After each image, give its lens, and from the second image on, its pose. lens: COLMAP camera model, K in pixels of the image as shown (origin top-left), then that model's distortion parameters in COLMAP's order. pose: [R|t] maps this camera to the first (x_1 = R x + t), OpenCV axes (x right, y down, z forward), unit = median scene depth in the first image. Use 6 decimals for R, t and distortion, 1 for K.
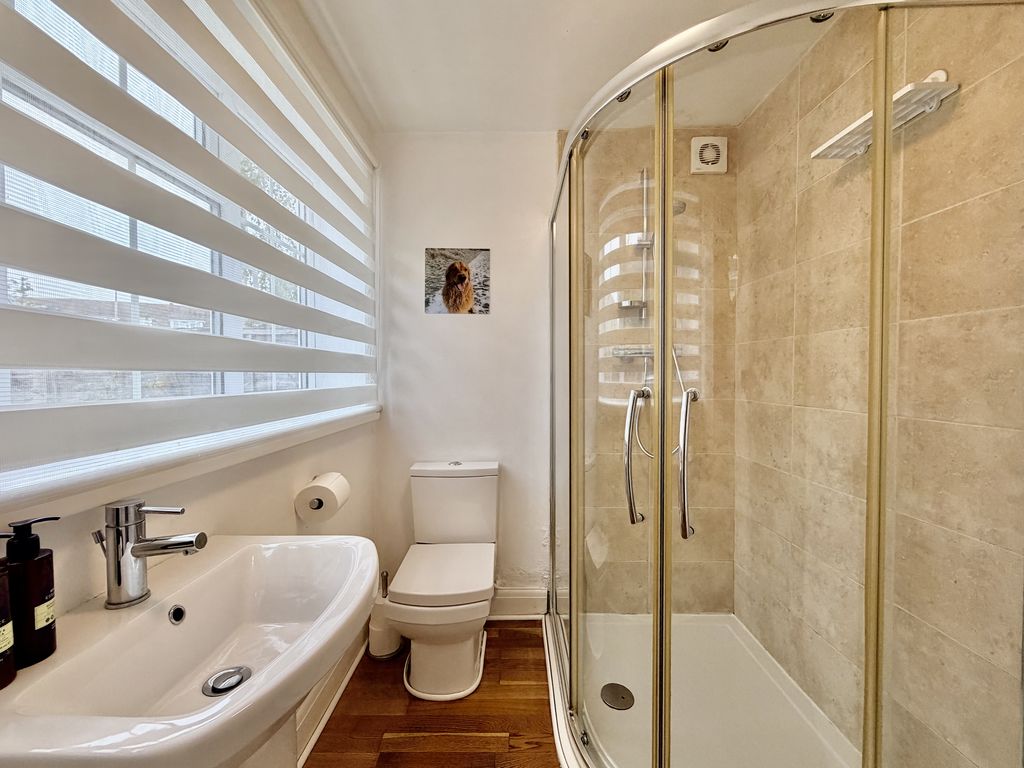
lens RADIAL K [[417.9, 0, 512.2], [0, 417.9, 385.6], [0, 0, 1]] dist [0.000308, 0.000140]
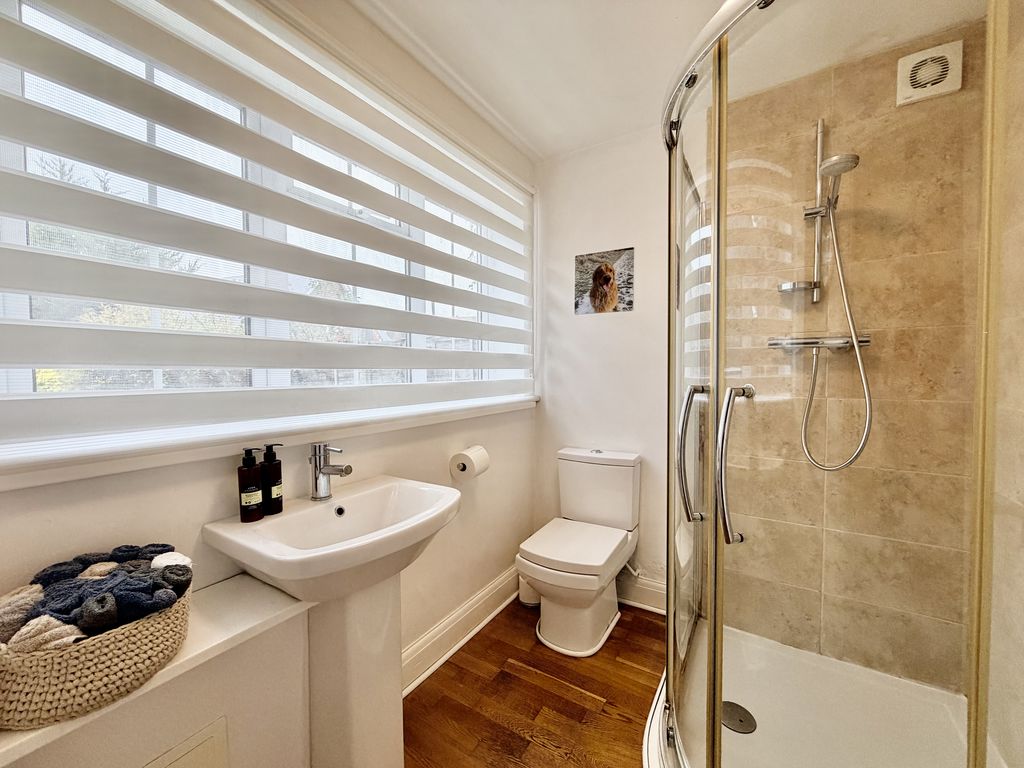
lens RADIAL K [[407.8, 0, 510.7], [0, 407.8, 385.2], [0, 0, 1]] dist [-0.000368, -0.000111]
pose [[0.849704, 0.015433, -0.527034, 0.229691], [-0.008320, 0.999840, 0.015863, -0.000880], [0.527195, -0.009094, 0.849696, -0.016727]]
